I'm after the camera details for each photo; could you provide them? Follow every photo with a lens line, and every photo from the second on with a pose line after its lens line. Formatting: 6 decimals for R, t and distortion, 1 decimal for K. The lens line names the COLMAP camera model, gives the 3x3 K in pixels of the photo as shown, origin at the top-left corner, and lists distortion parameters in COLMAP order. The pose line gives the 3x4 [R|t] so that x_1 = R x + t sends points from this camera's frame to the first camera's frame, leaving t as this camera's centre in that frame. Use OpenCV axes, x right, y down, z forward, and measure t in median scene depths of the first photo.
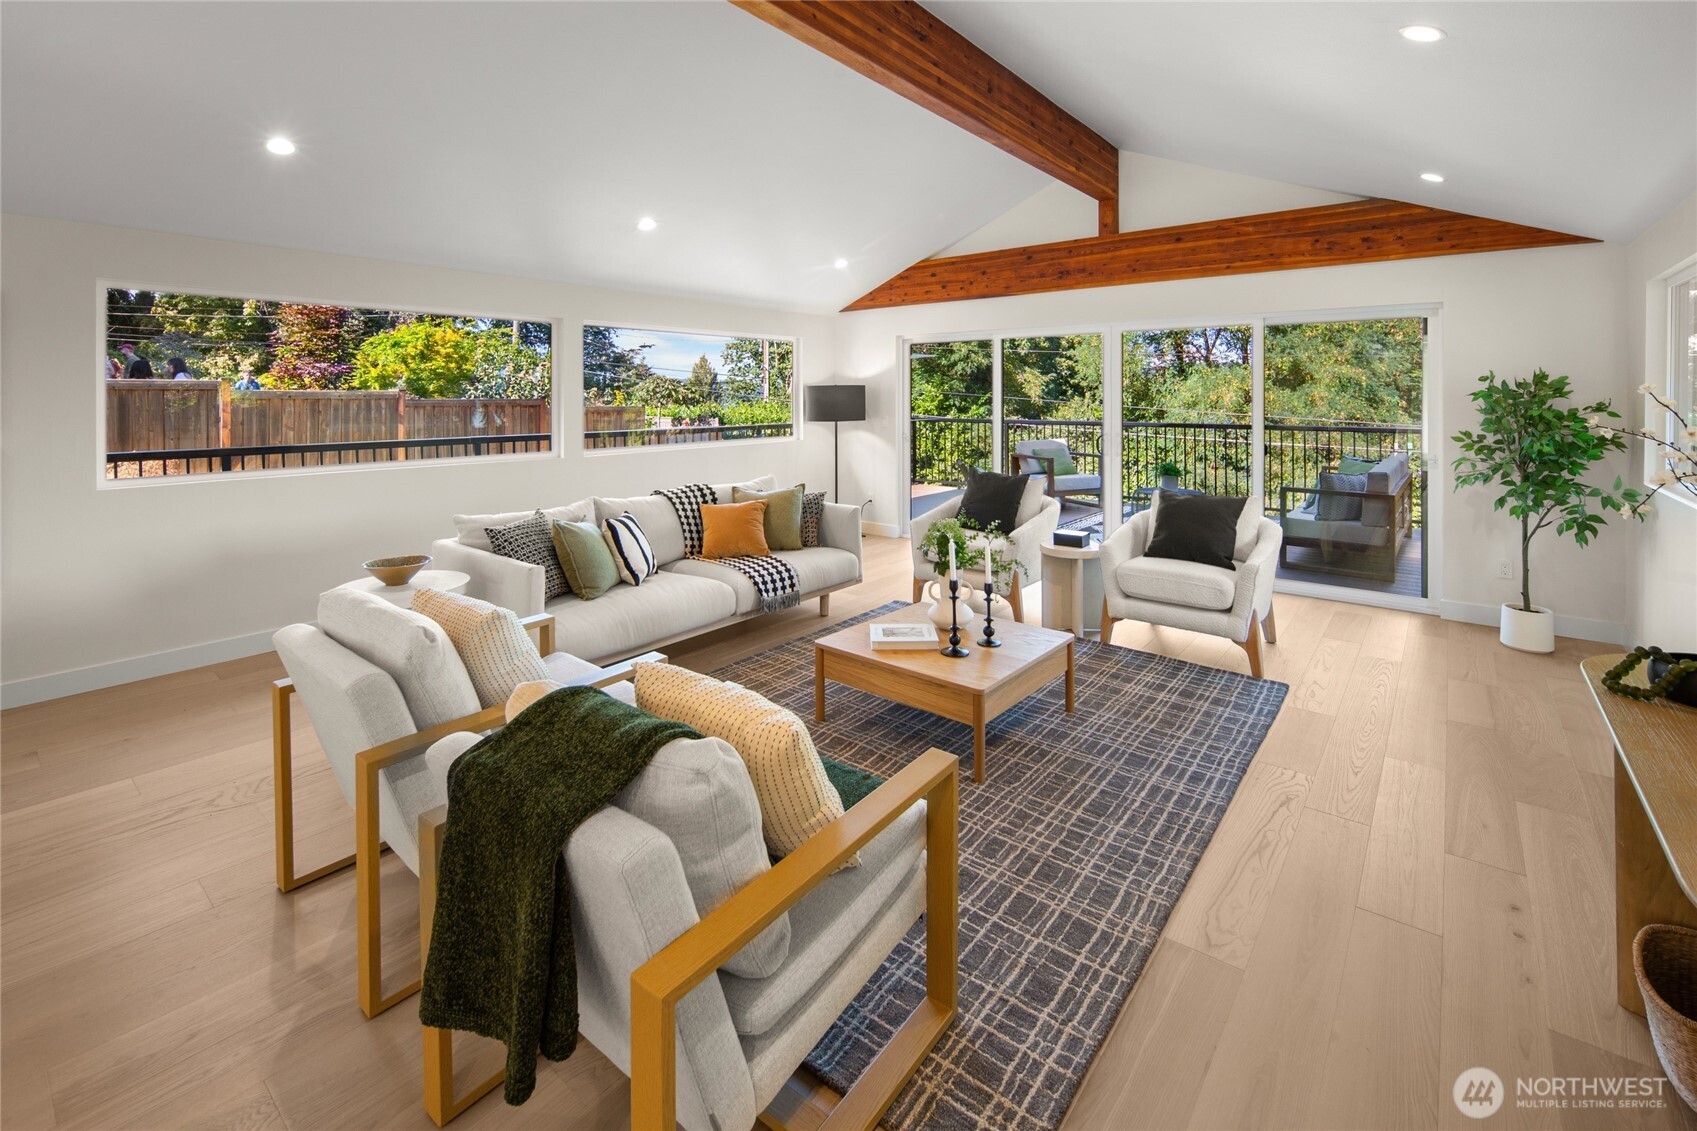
lens RADIAL K [[741.0, 0, 853.4], [0, 741.0, 393.8], [0, 0, 1]] dist [0.000361, -0.000142]
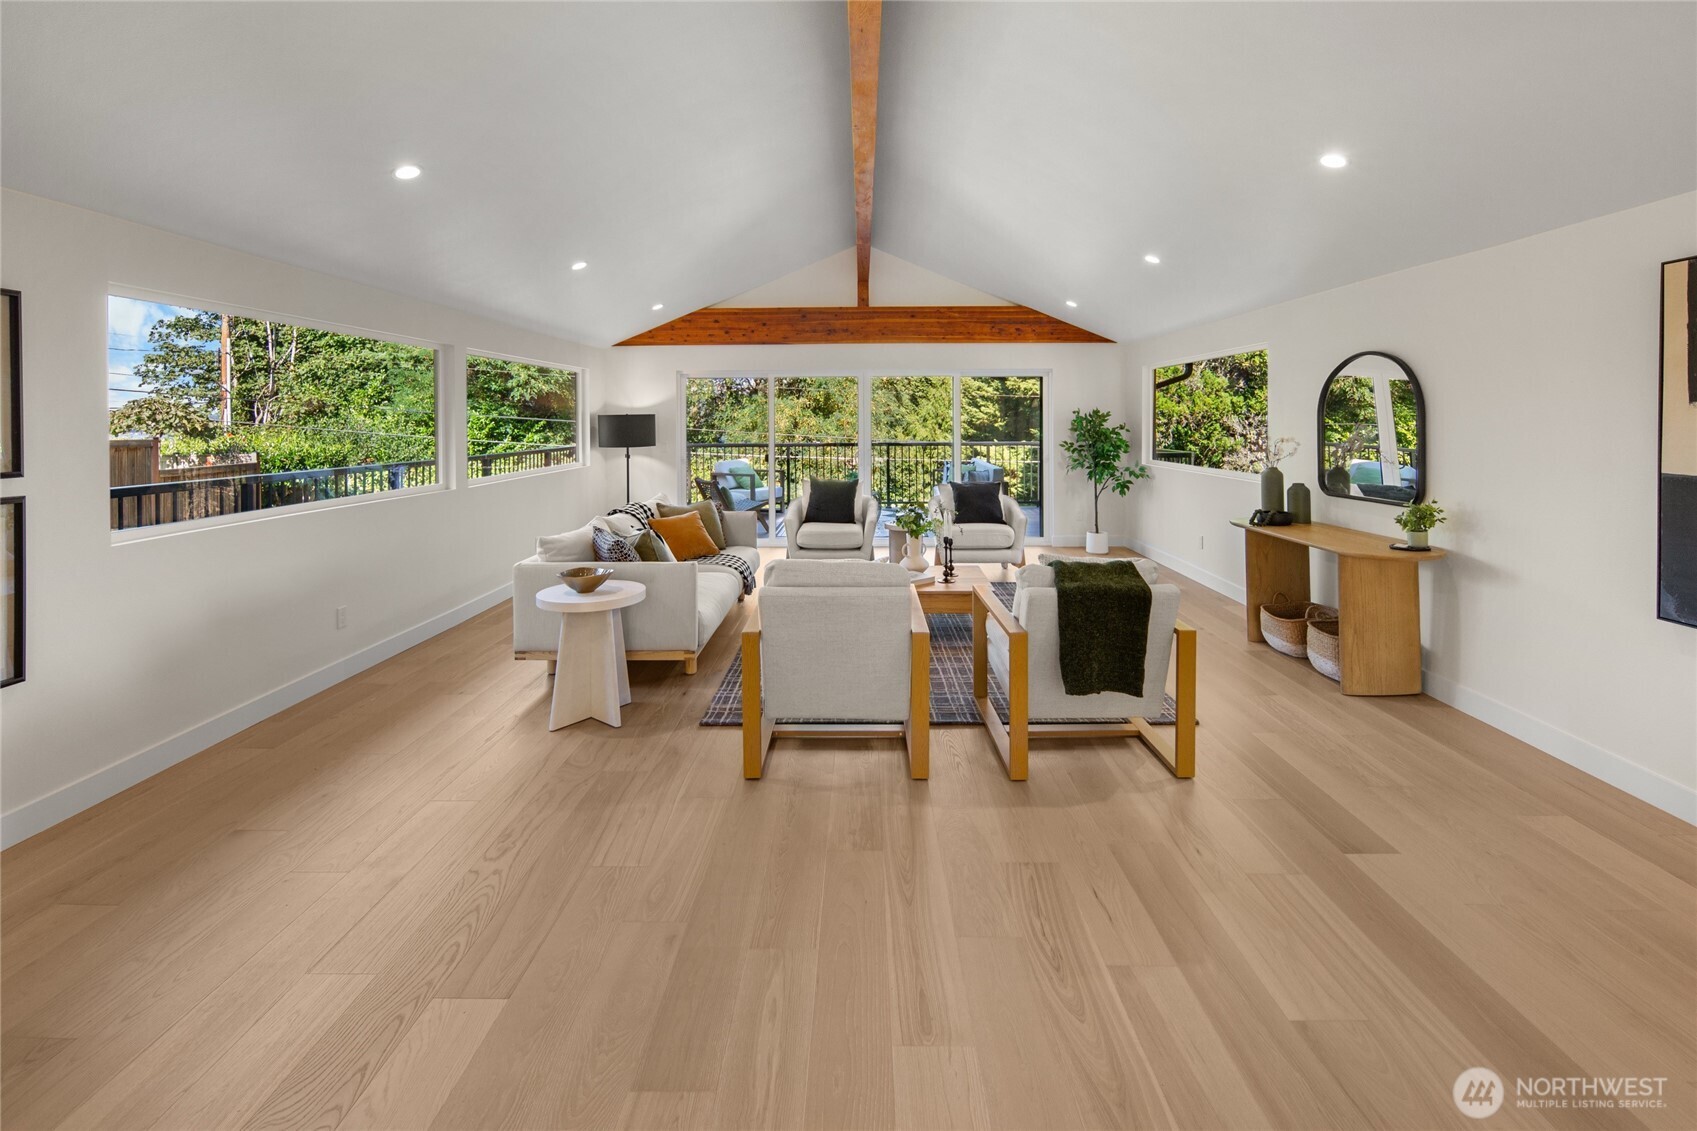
lens RADIAL K [[734.6, 0, 855.9], [0, 734.6, 421.6], [0, 0, 1]] dist [-0.000850, 0.000101]
pose [[0.783045, -0.005252, 0.621943, -0.489145], [0.003560, 0.999986, 0.003962, -0.004497], [-0.621955, -0.000888, 0.783053, -0.063477]]
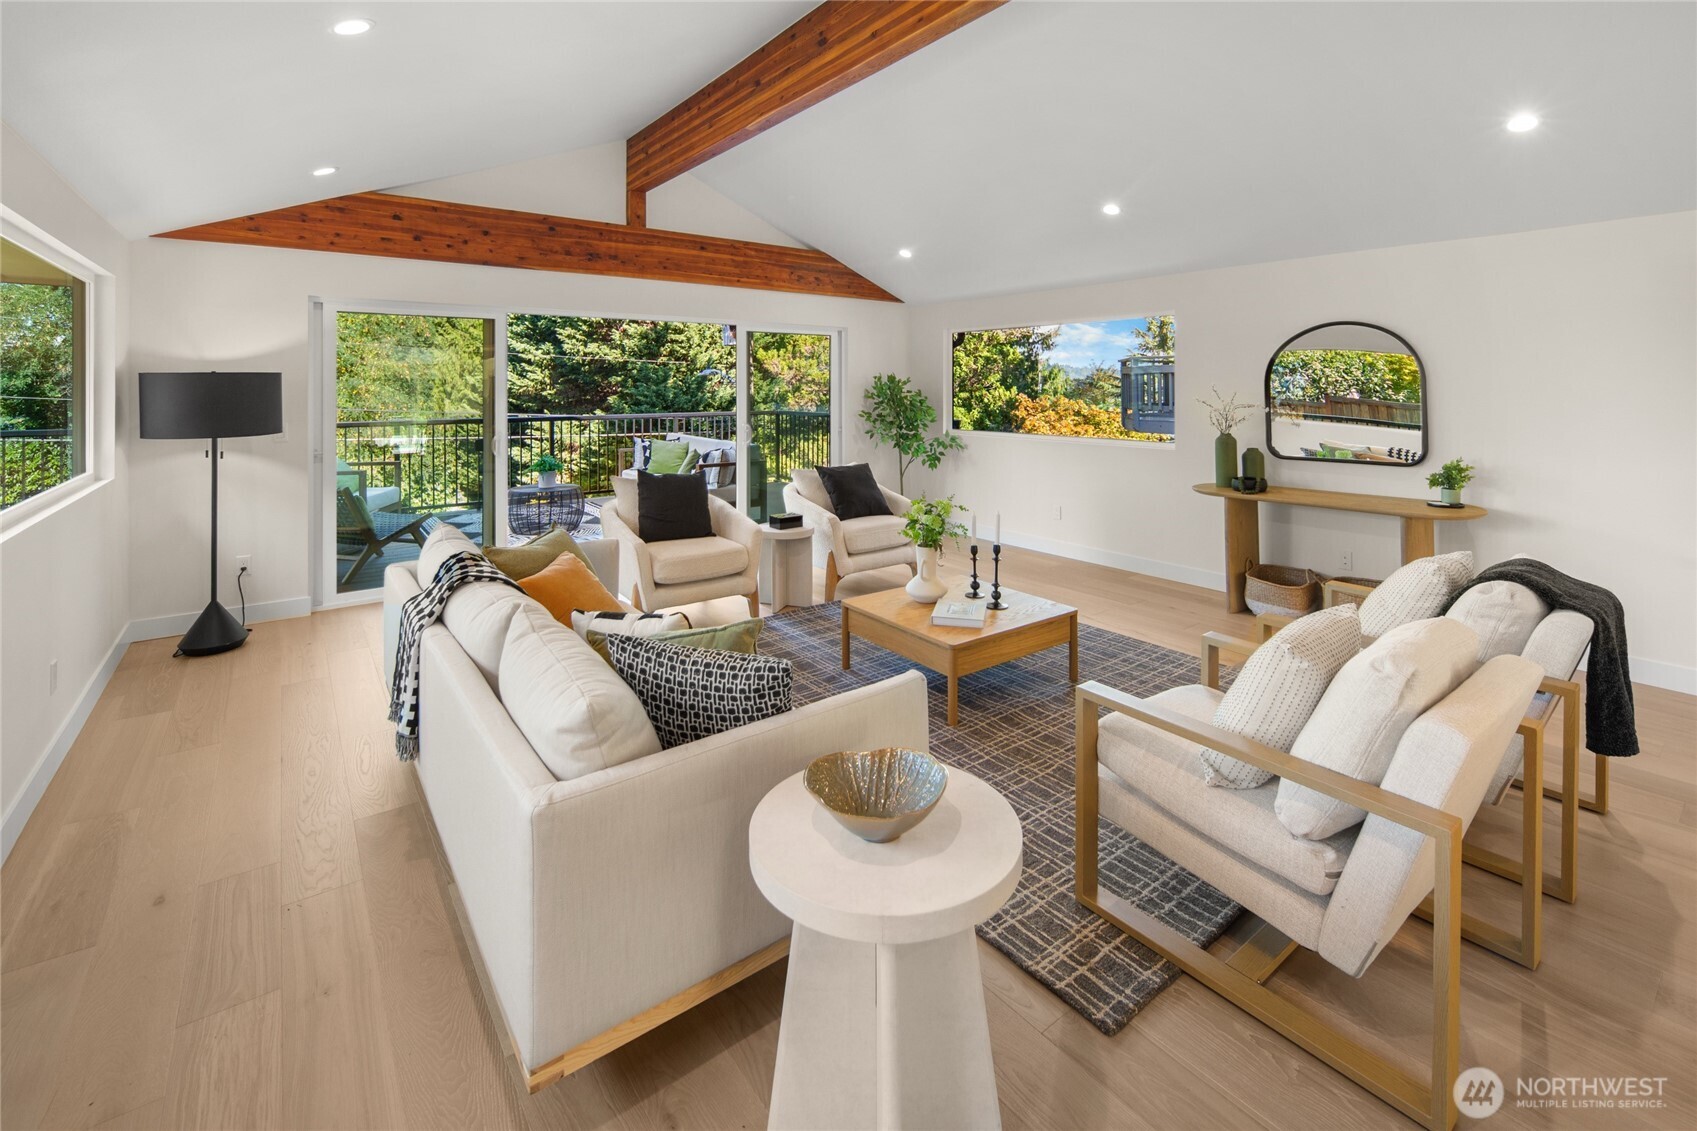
lens RADIAL K [[741.0, 0, 853.4], [0, 741.0, 393.8], [0, 0, 1]] dist [0.000361, -0.000142]
pose [[0.232647, -0.010088, 0.972509, -0.514043], [-0.000092, 0.999946, 0.010394, -0.001916], [-0.972561, -0.002508, 0.232634, 0.458454]]
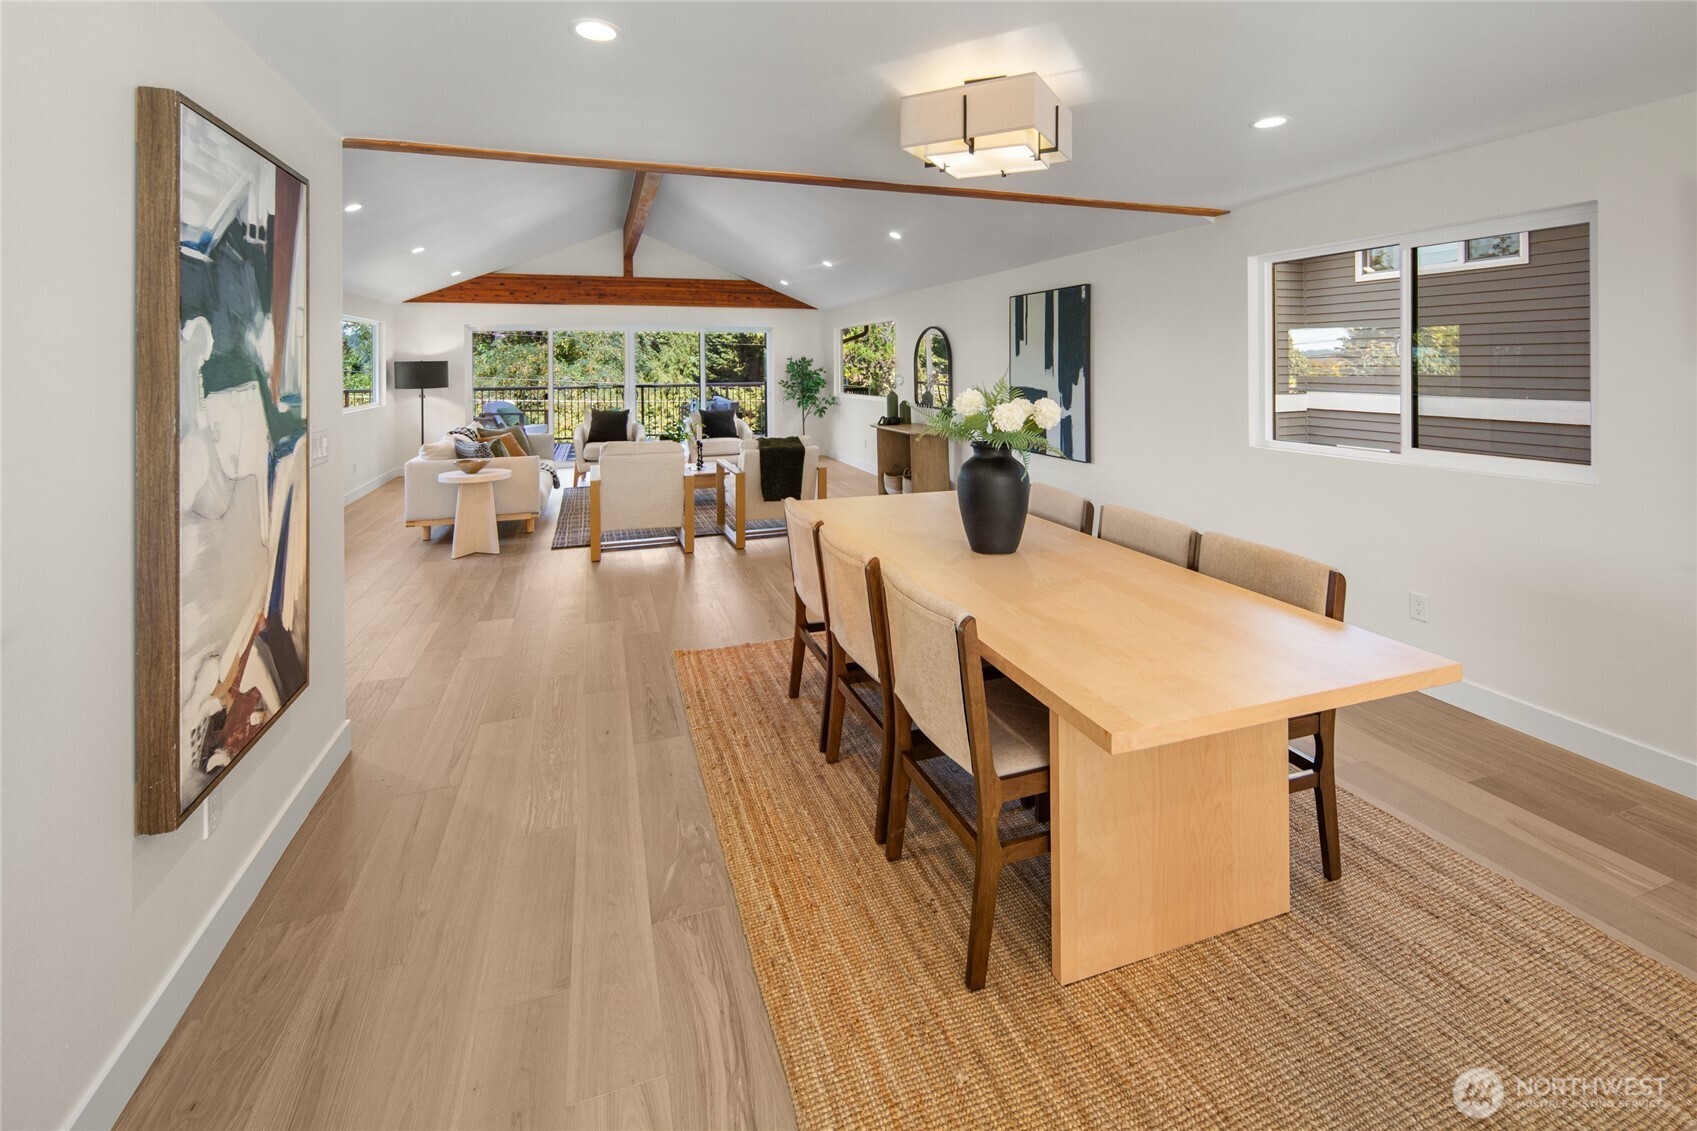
lens RADIAL K [[735.7, 0, 852.0], [0, 735.7, 366.5], [0, 0, 1]] dist [0.000289, 0.000033]
pose [[0.527131, -0.007102, 0.849754, -0.815793], [0.006305, 0.999970, 0.004446, -0.003313], [-0.849761, 0.003014, 0.527160, -0.357811]]
